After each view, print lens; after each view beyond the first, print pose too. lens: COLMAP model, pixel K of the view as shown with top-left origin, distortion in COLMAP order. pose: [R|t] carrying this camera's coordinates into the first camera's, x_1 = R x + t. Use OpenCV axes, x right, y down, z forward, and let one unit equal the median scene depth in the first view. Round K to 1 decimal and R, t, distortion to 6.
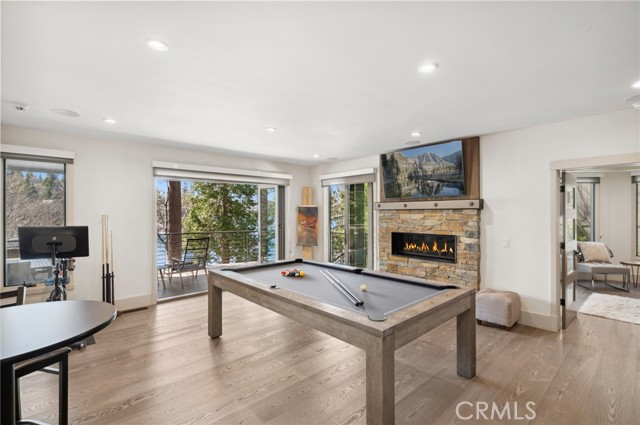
lens RADIAL K [[297.1, 0, 322.6], [0, 297.1, 212.3], [0, 0, 1]] dist [-0.001692, -0.000128]
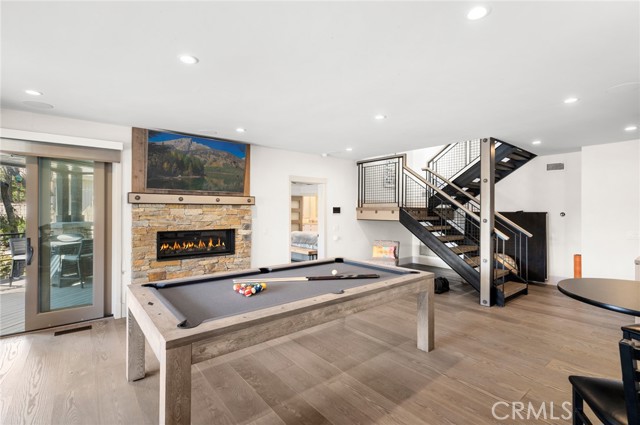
lens RADIAL K [[297.1, 0, 322.6], [0, 297.1, 211.4], [0, 0, 1]] dist [-0.001692, -0.000128]
pose [[0.047768, 0.000341, 0.998858, -0.587169], [-0.002992, 0.999996, -0.000198, 0.012332], [-0.998854, -0.002979, 0.047769, 0.580479]]
